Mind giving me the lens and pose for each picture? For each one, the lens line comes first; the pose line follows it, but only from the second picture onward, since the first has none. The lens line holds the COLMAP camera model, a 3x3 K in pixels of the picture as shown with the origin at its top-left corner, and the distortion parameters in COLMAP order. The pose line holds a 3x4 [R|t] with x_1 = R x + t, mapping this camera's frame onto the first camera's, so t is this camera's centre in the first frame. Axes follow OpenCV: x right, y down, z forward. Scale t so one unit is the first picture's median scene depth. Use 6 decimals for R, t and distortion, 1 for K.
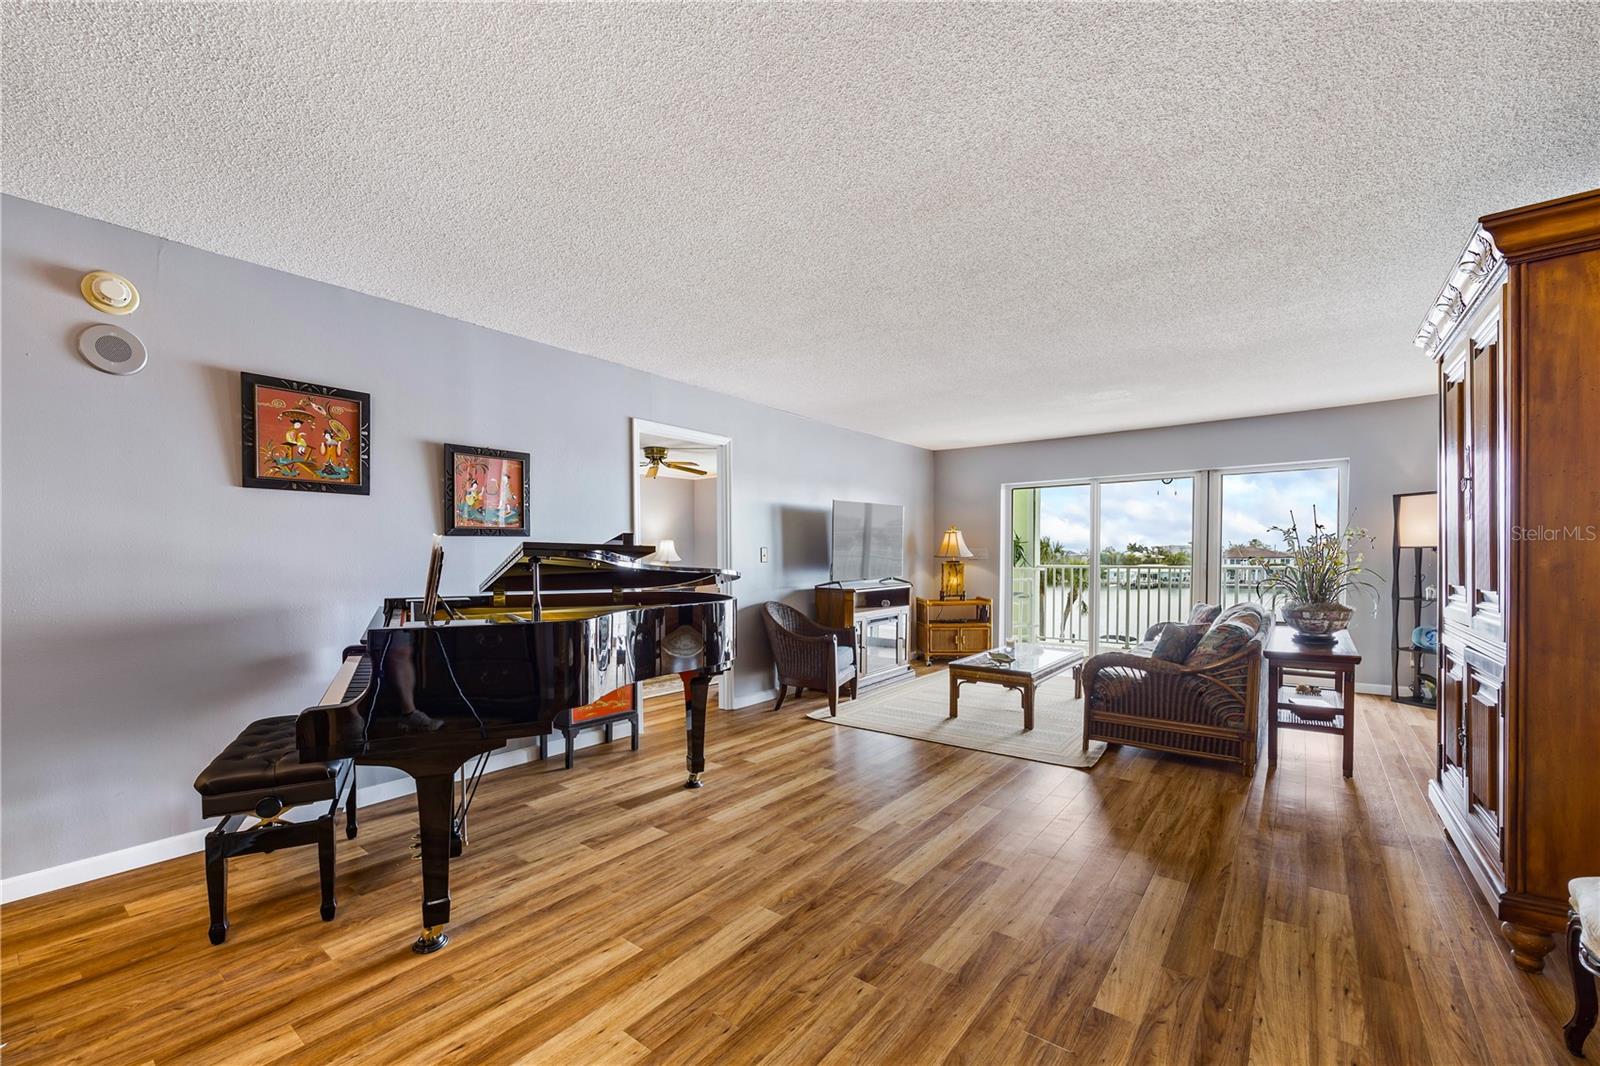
lens RADIAL K [[644.9, 0, 797.6], [0, 644.9, 569.7], [0, 0, 1]] dist [-0.002353, 0.000019]
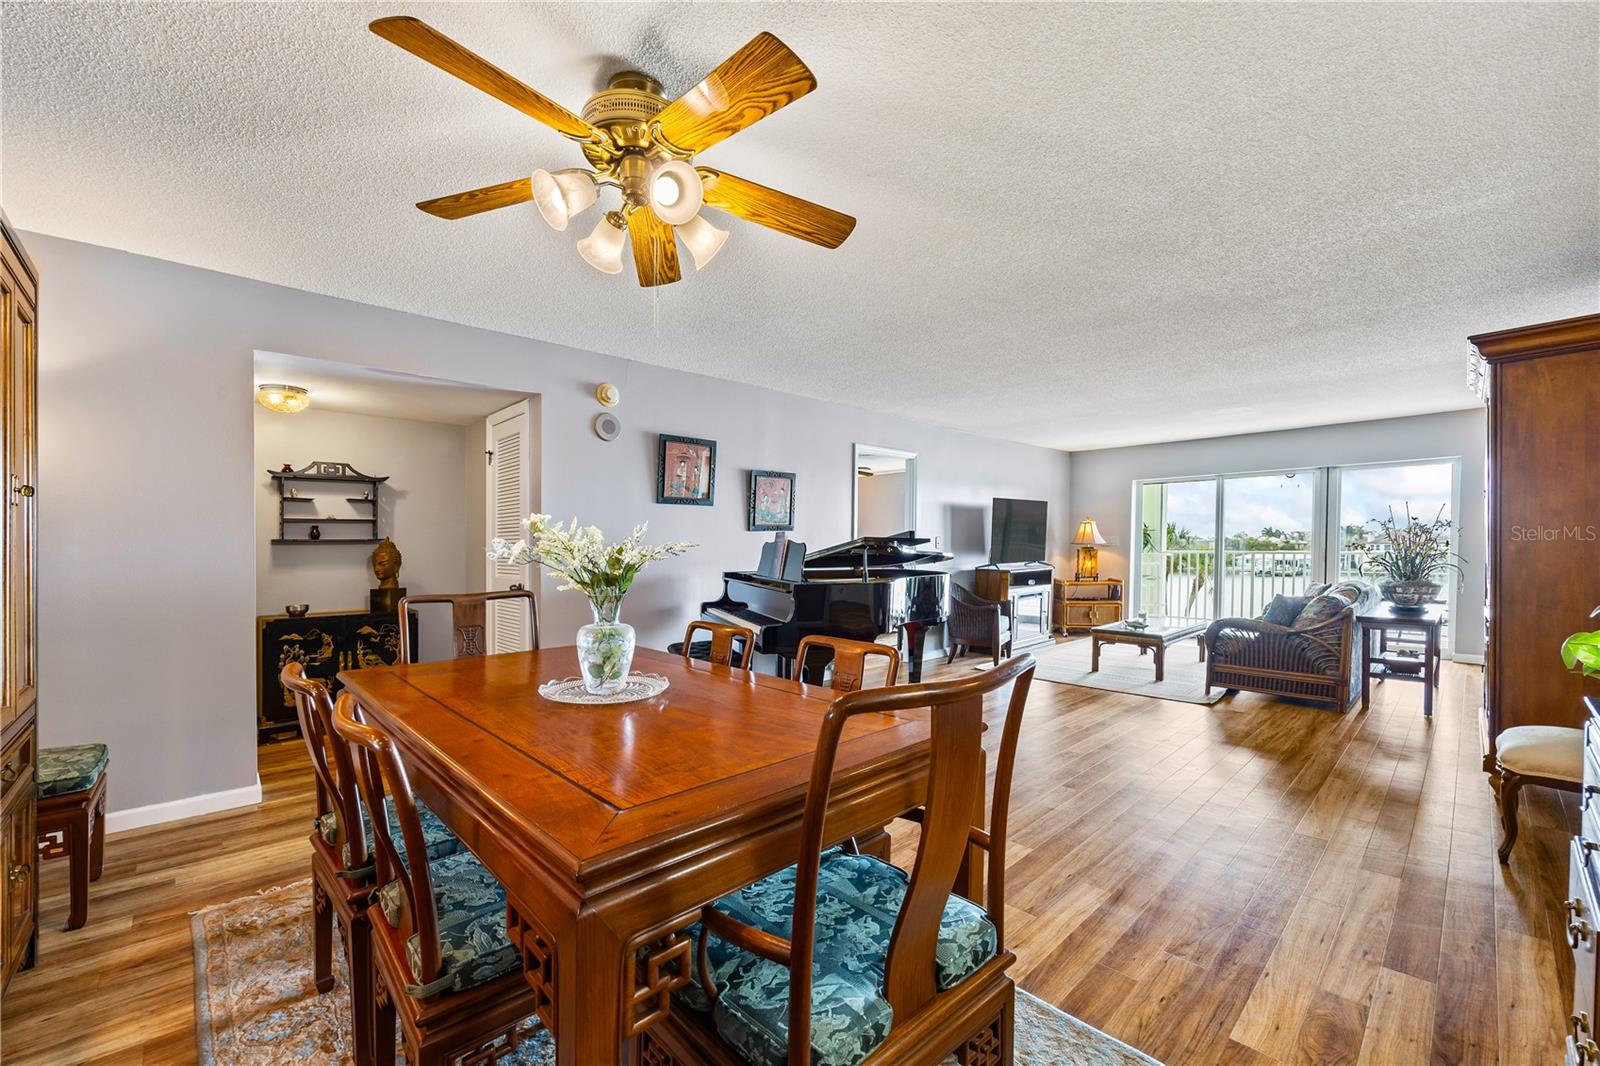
lens RADIAL K [[644.9, 0, 806.2], [0, 644.9, 570.1], [0, 0, 1]] dist [-0.002353, 0.000019]
pose [[0.989743, 0.003005, -0.142827, -0.126517], [0.000011, 0.999777, 0.021106, 0.004209], [0.142858, -0.020891, 0.989523, -0.296423]]
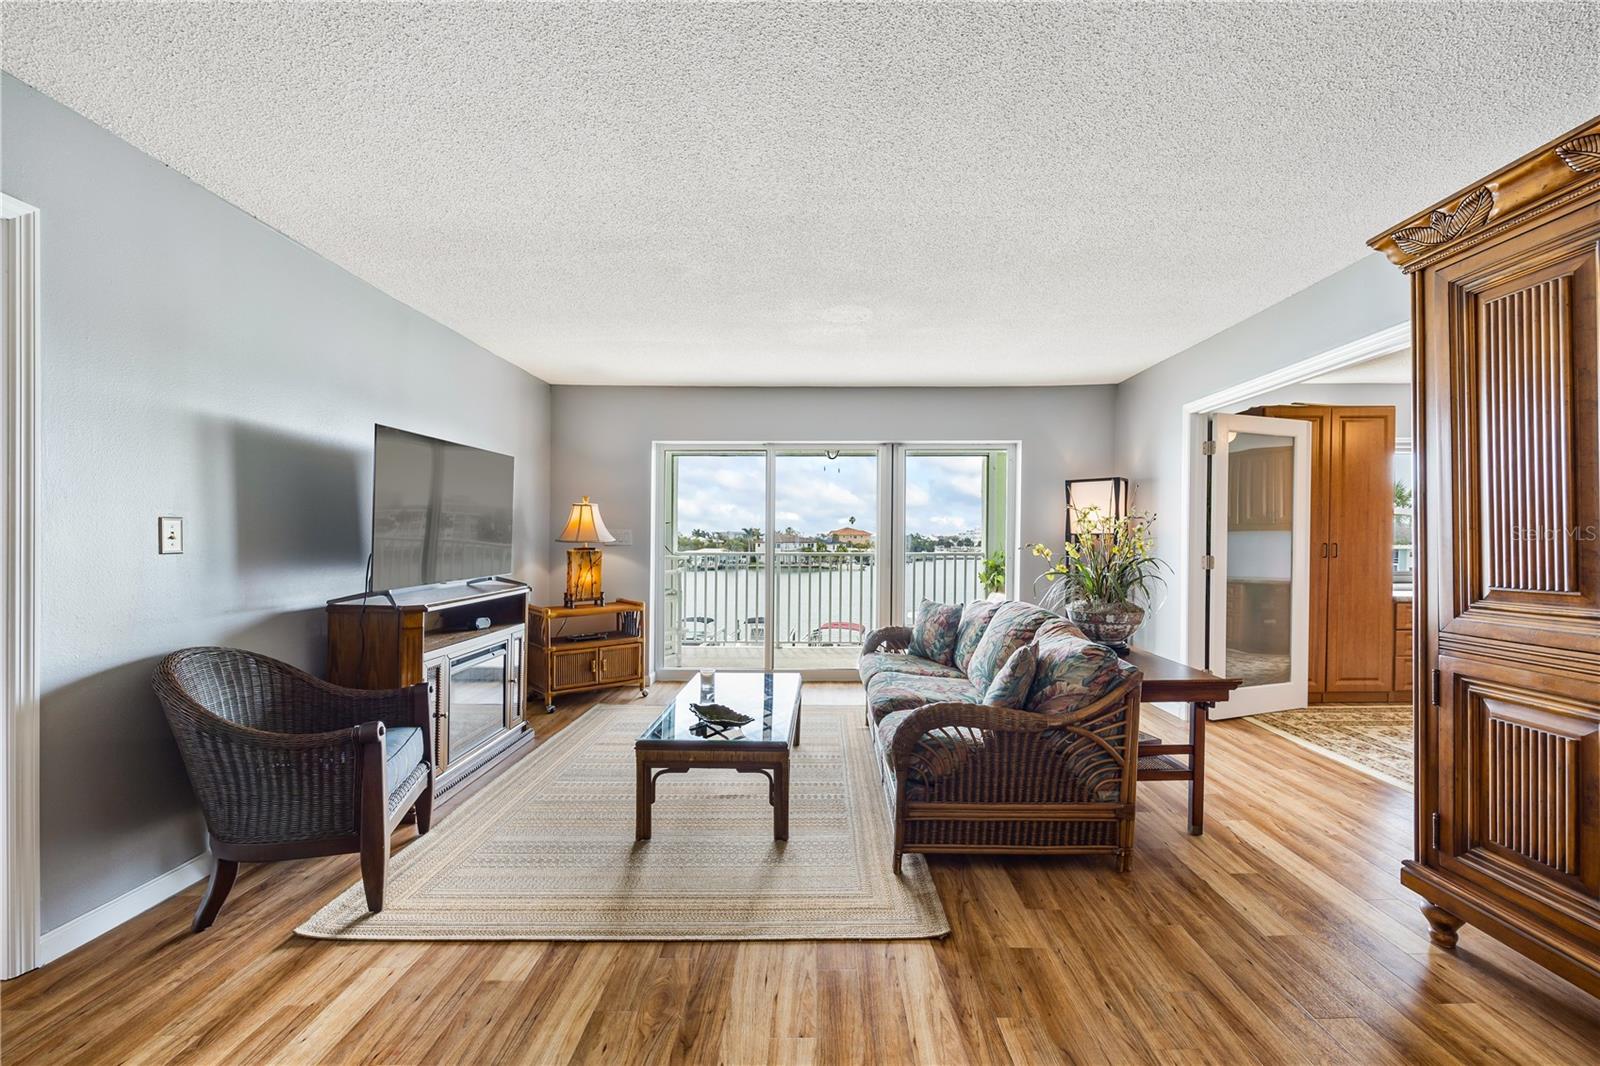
lens RADIAL K [[644.9, 0, 819.4], [0, 644.9, 546.2], [0, 0, 1]] dist [-0.002353, 0.000019]
pose [[0.783453, 0.000271, 0.621451, 0.031983], [0.006802, 0.999936, -0.009012, -0.017973], [-0.621414, 0.011288, 0.783401, 0.753540]]
